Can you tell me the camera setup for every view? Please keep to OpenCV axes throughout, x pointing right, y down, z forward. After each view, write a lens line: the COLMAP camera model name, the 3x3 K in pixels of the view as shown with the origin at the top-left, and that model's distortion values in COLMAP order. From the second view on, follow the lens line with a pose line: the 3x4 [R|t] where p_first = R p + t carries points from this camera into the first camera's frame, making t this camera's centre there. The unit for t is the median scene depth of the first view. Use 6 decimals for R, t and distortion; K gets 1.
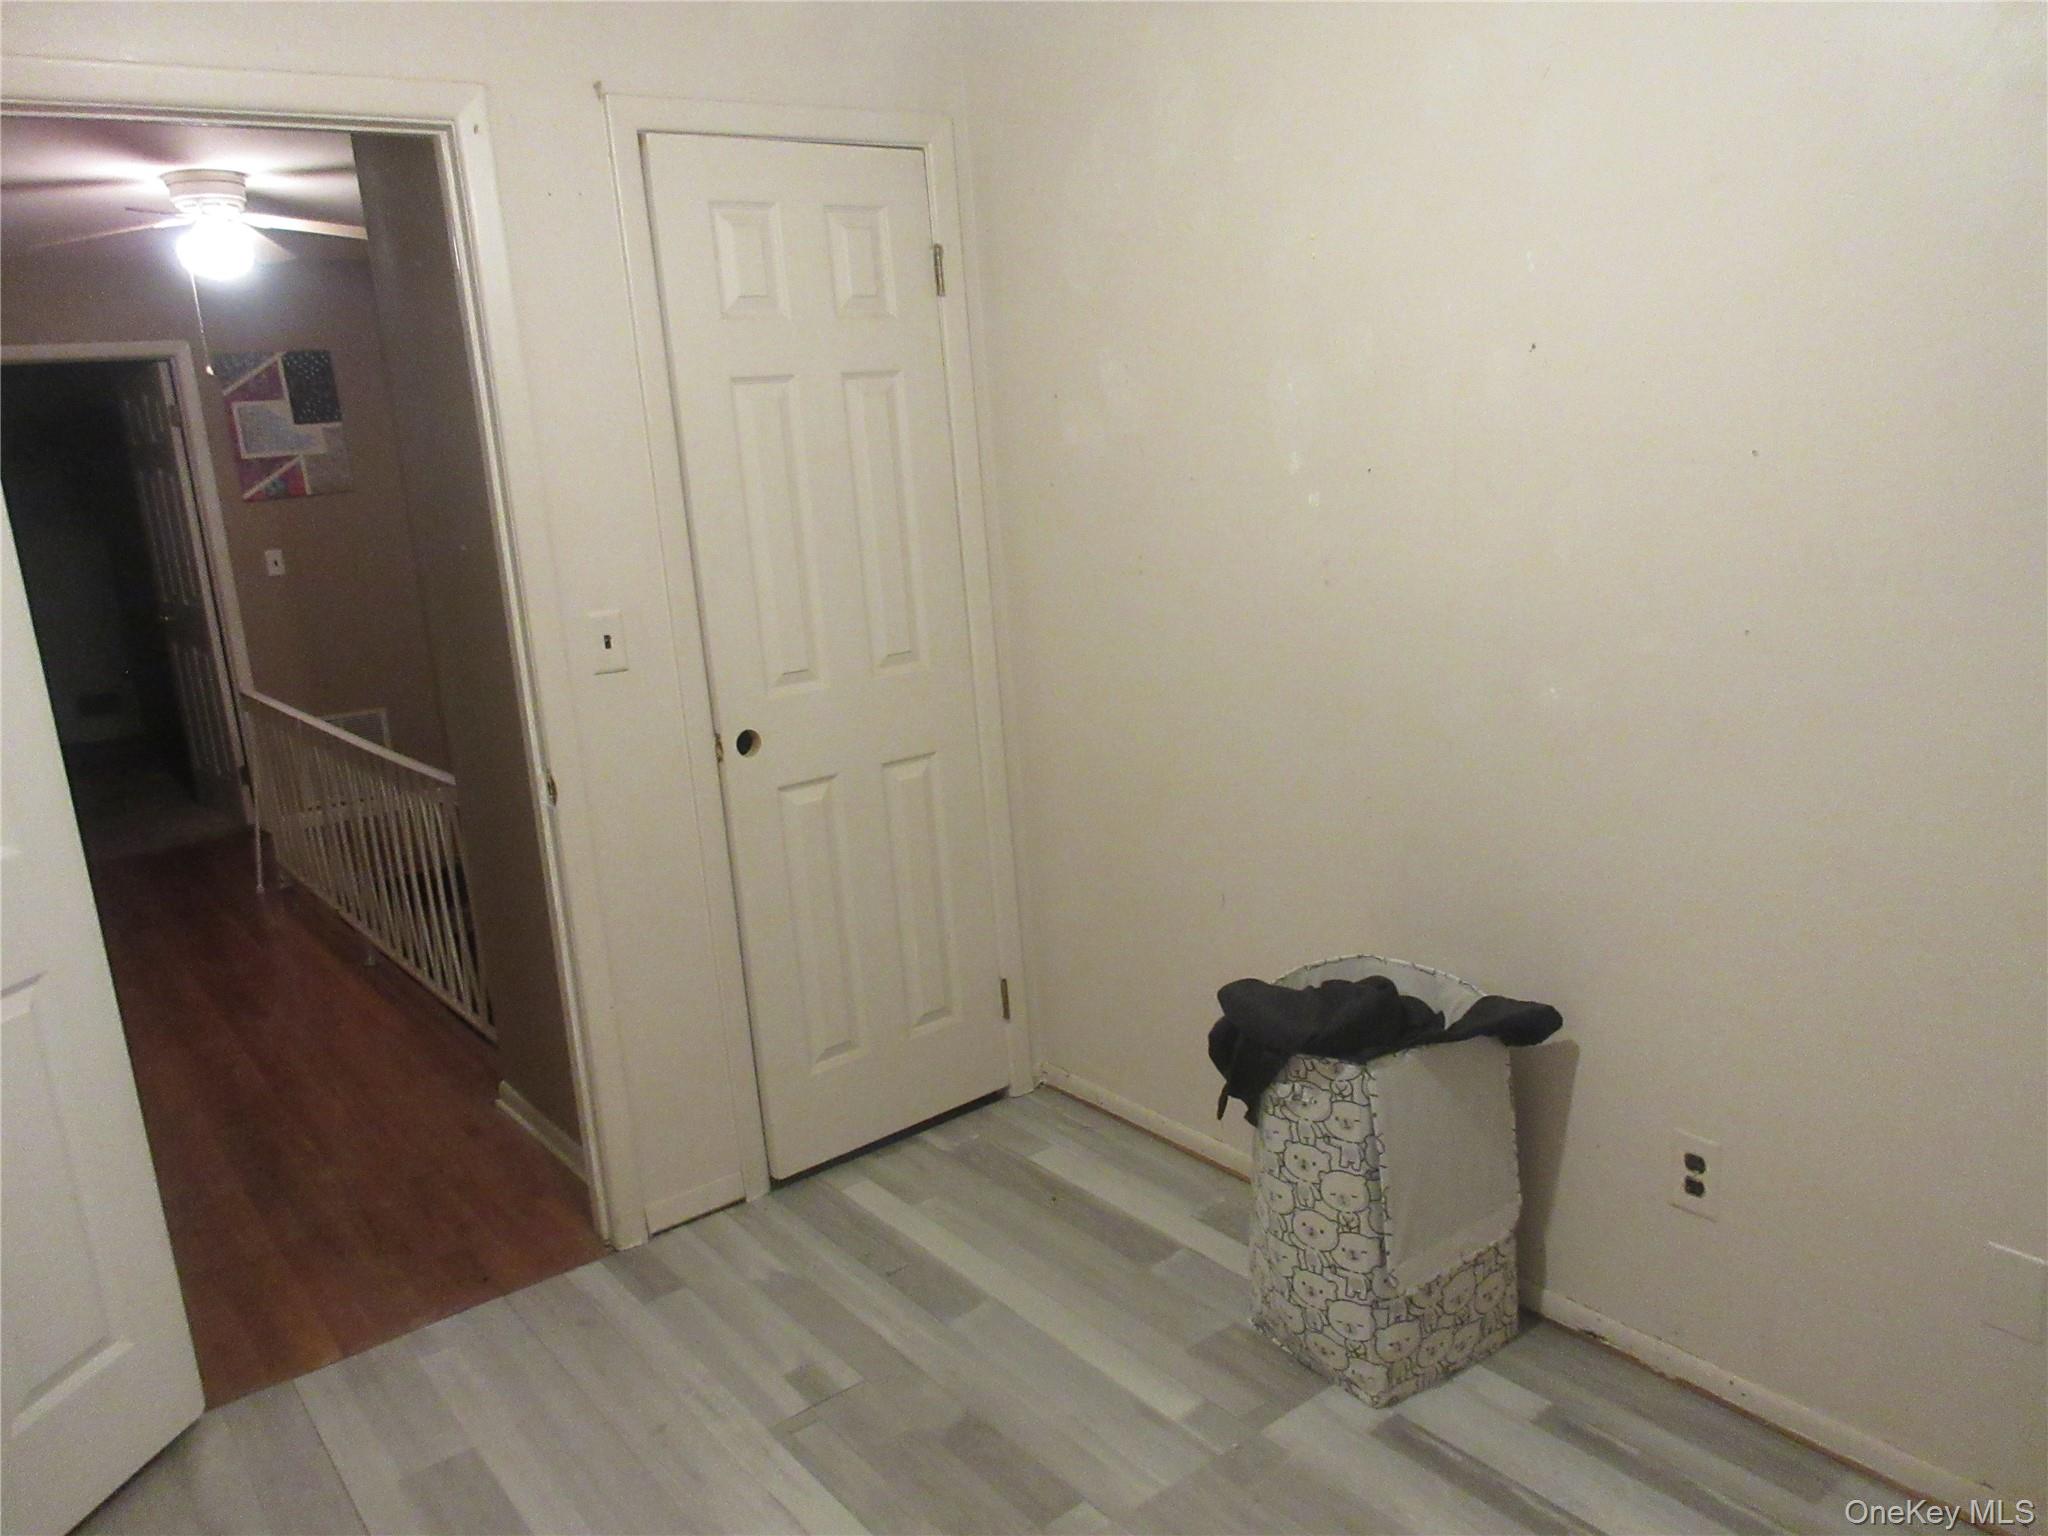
lens RADIAL K [[1520.6, 0, 1028.7], [0, 1520.6, 765.6], [0, 0, 1]] dist [-0.005584, 0.009691]
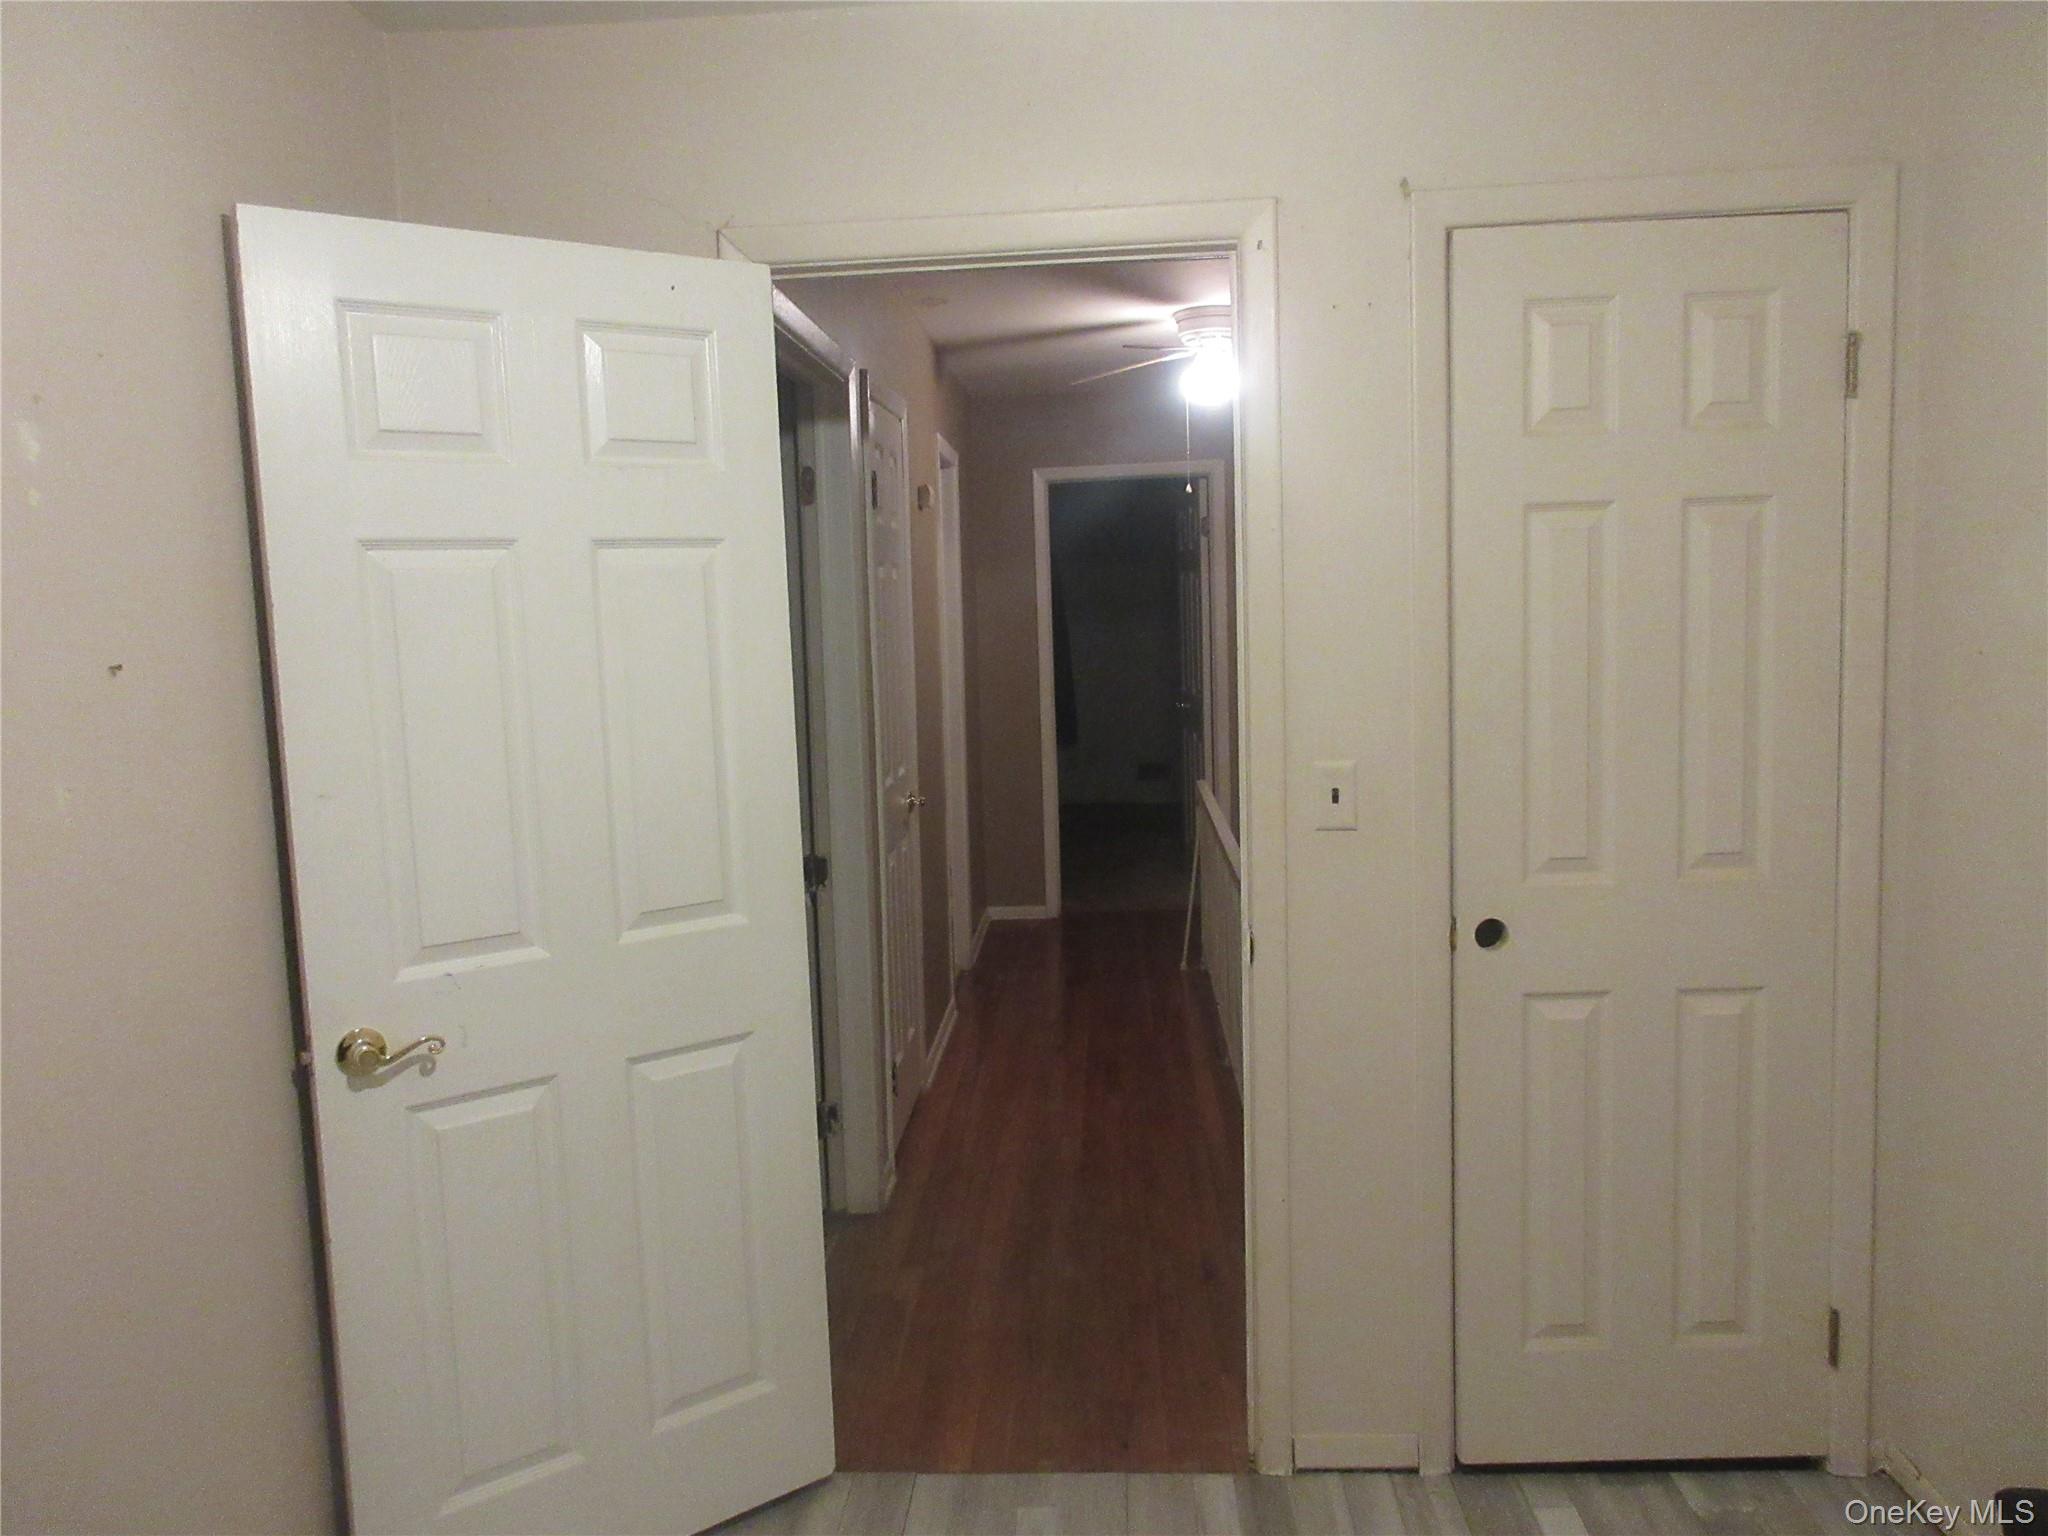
lens RADIAL K [[1520.6, 0, 1022.1], [0, 1520.6, 769.2], [0, 0, 1]] dist [-0.005584, 0.009691]
pose [[0.757934, 0.117836, -0.641601, 0.140429], [-0.159451, 0.987181, -0.007057, -0.055566], [0.632544, 0.107653, 0.767006, 0.179579]]
